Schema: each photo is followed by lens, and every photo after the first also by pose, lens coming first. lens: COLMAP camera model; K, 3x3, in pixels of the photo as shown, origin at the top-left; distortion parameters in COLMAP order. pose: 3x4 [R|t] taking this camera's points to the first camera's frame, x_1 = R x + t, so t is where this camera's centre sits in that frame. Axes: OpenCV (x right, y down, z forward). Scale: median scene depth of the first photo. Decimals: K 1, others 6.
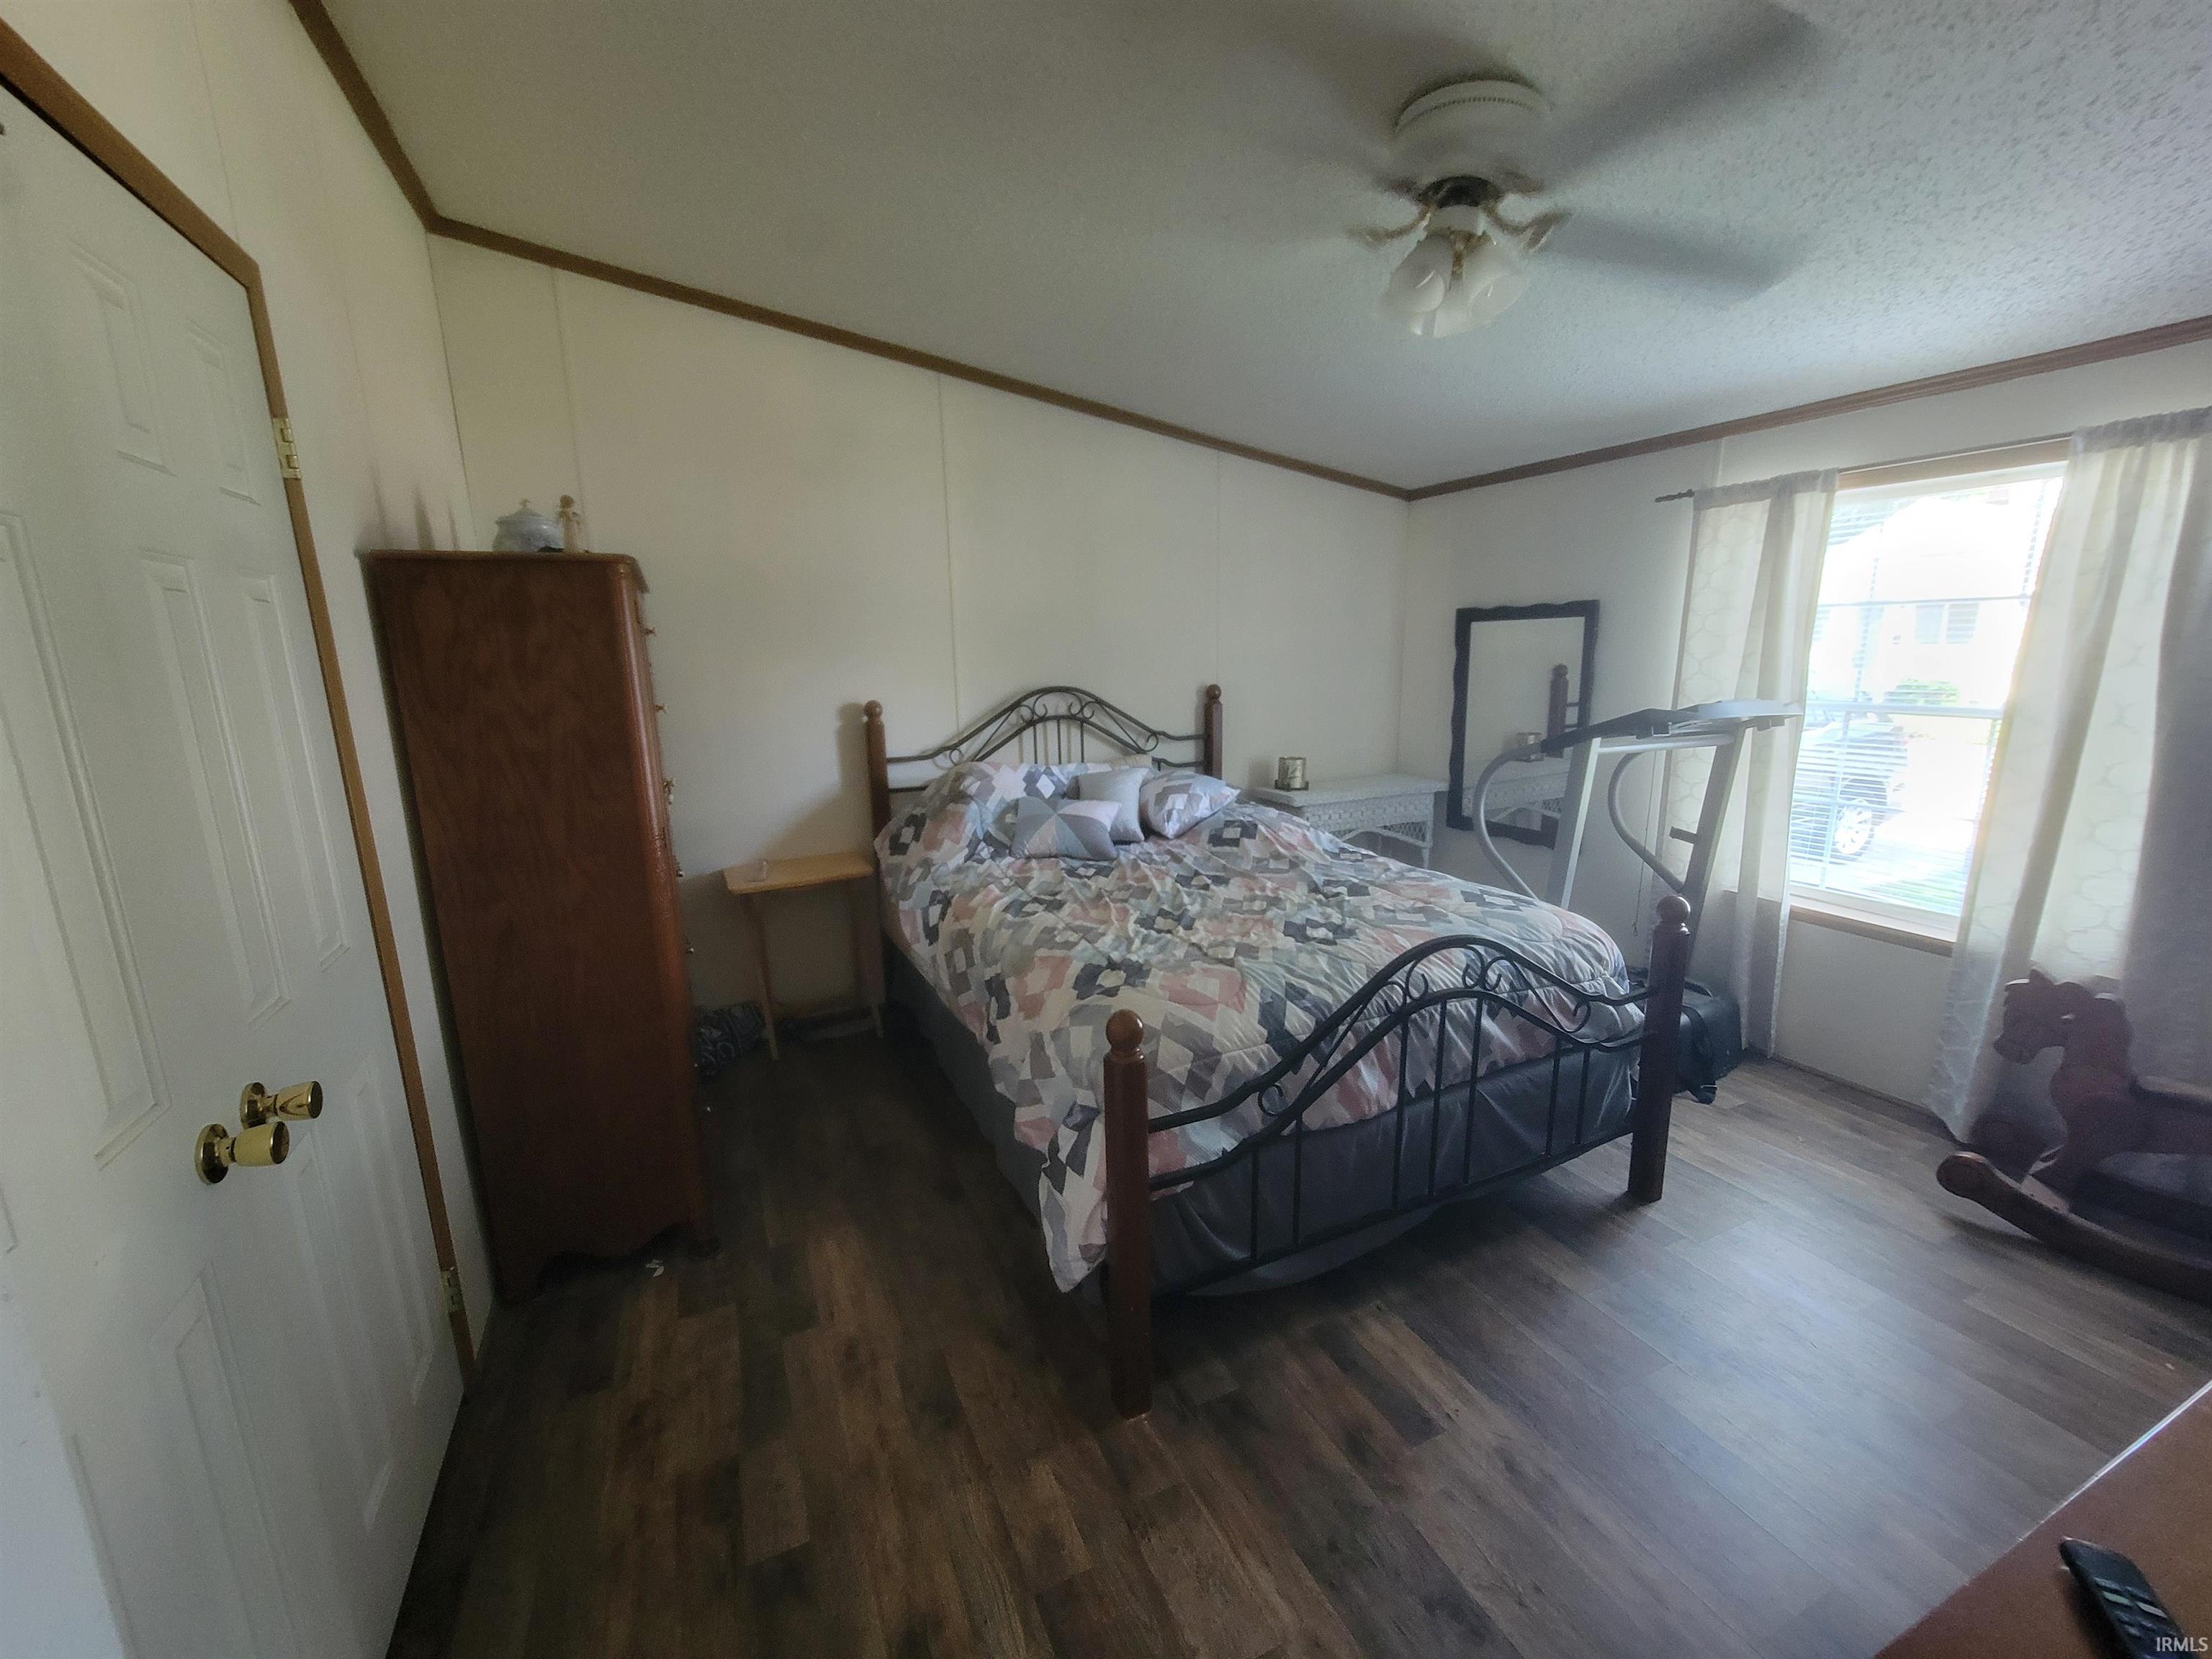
lens RADIAL K [[900.1, 0, 1102.5], [0, 900.1, 833.4], [0, 0, 1]] dist [-0.009904, 0.003768]
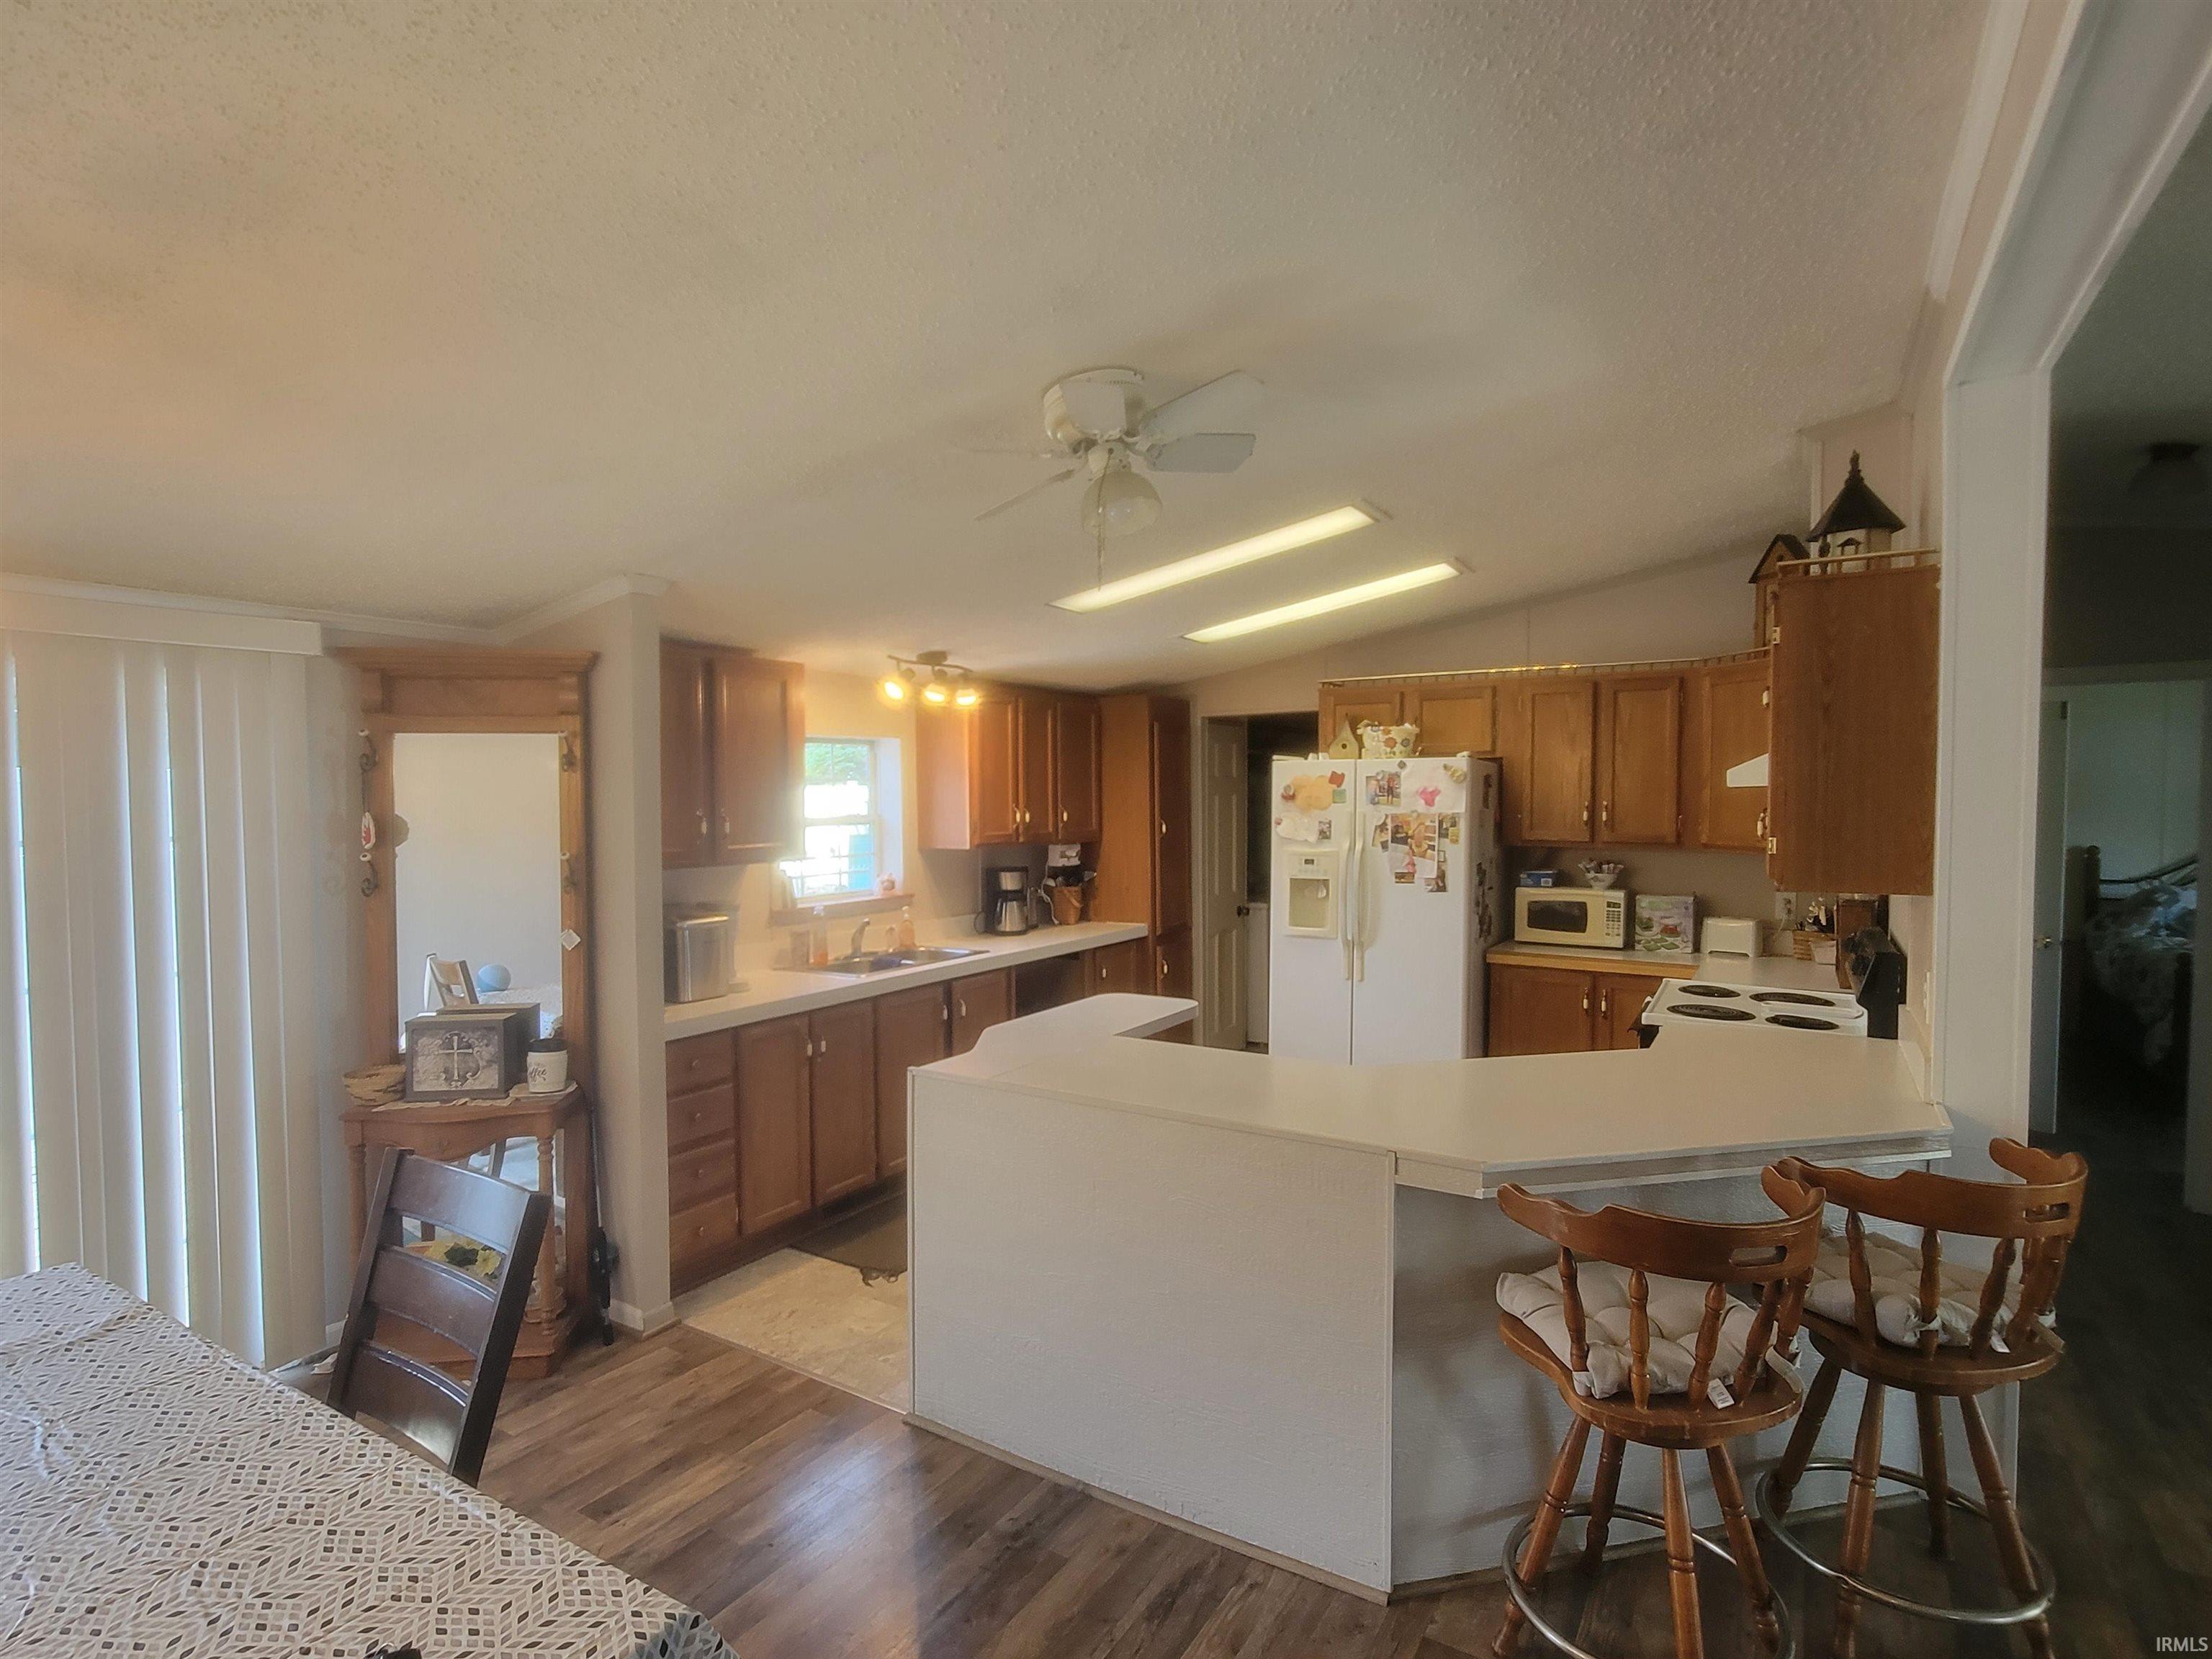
lens RADIAL K [[1112.3, 0, 1109.1], [0, 1112.3, 838.3], [0, 0, 1]] dist [-0.000773, -0.000156]
pose [[0.548677, 0.059082, -0.833944, 0.505381], [-0.184254, 0.981519, -0.051689, 0.310949], [0.815478, 0.182018, 0.549423, -1.781459]]
